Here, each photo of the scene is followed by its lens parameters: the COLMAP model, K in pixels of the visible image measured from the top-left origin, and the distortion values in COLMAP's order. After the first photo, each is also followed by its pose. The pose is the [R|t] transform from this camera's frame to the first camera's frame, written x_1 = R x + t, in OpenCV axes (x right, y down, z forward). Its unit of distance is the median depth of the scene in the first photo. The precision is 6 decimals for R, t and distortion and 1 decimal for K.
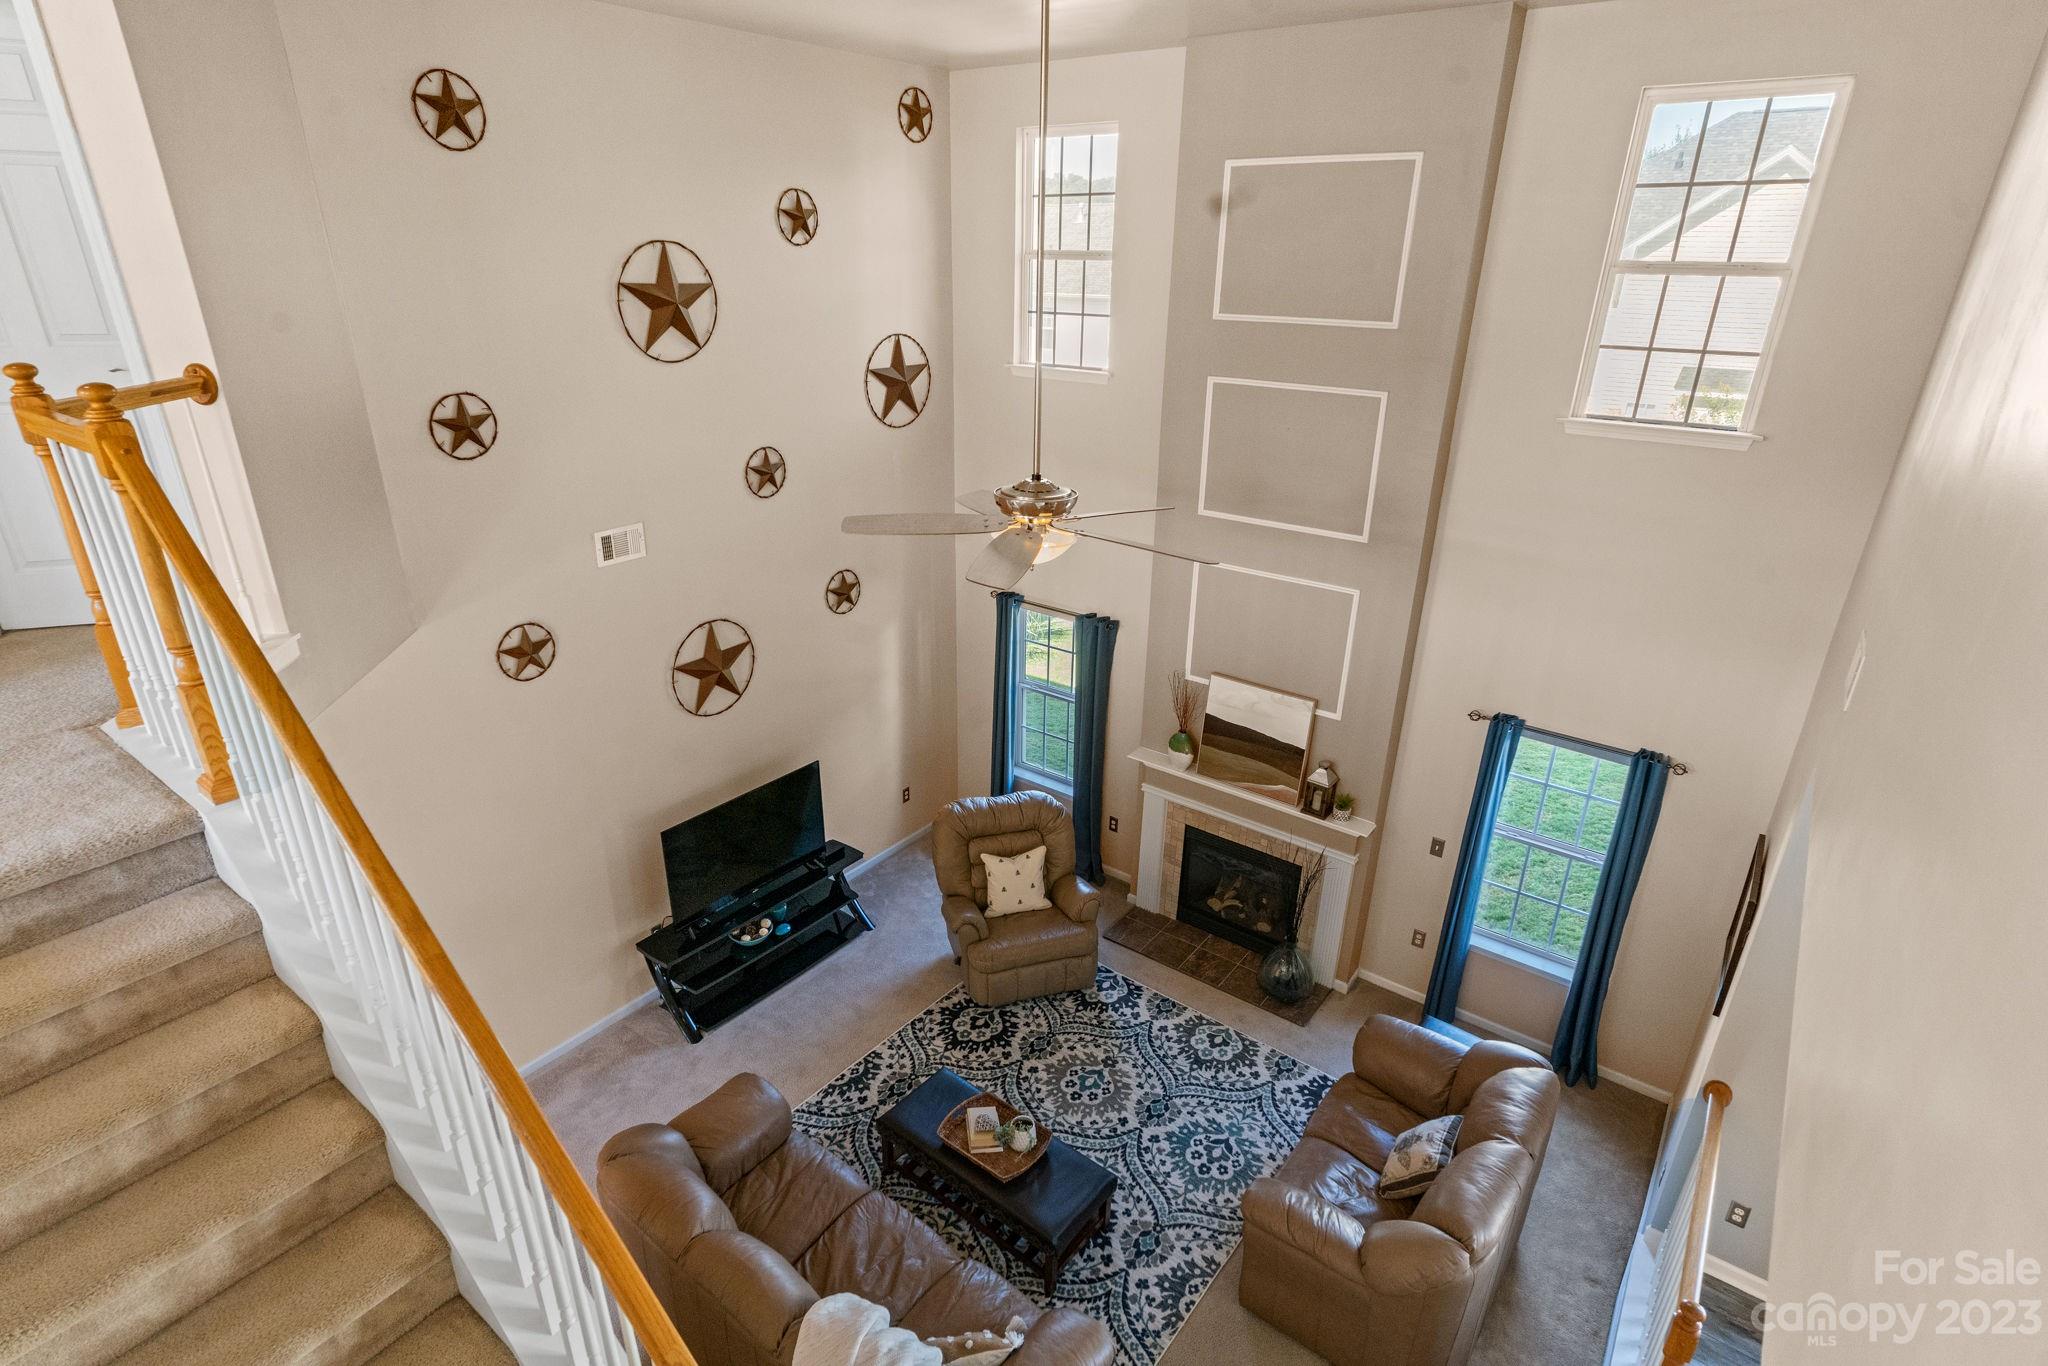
lens RADIAL K [[1037.6, 0, 1022.1], [0, 1037.6, 669.5], [0, 0, 1]] dist [0.000981, -0.000071]
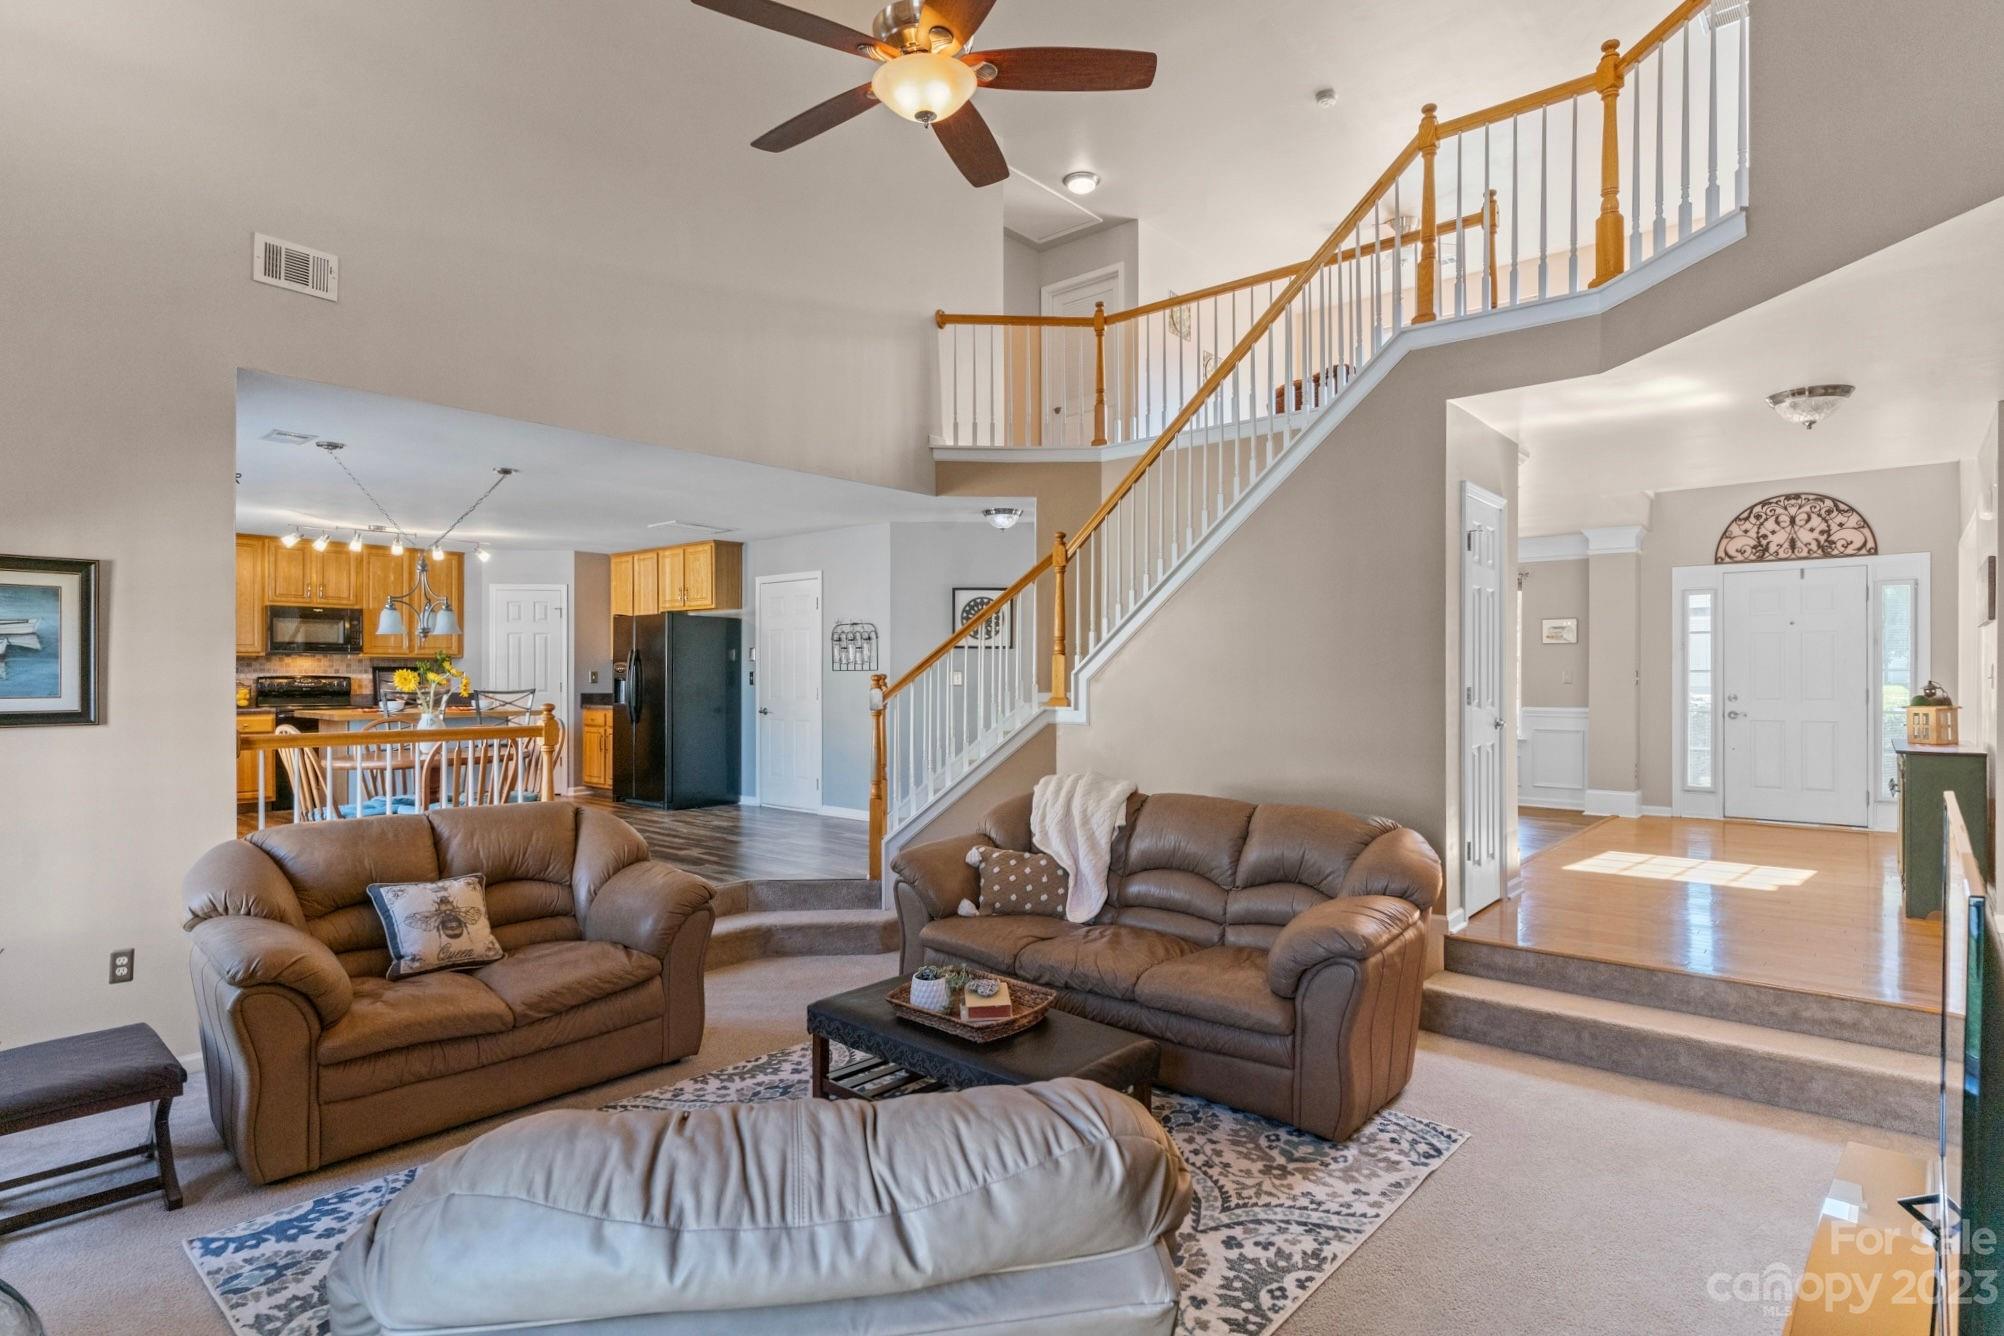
lens RADIAL K [[1028.4, 0, 993.0], [0, 1028.4, 678.1], [0, 0, 1]] dist [-0.005208, -0.000600]
pose [[-0.995784, -0.027217, 0.087597, -0.073087], [0.007478, 0.927702, 0.373248, 0.006054], [-0.091423, 0.372329, -0.923587, 1.219901]]
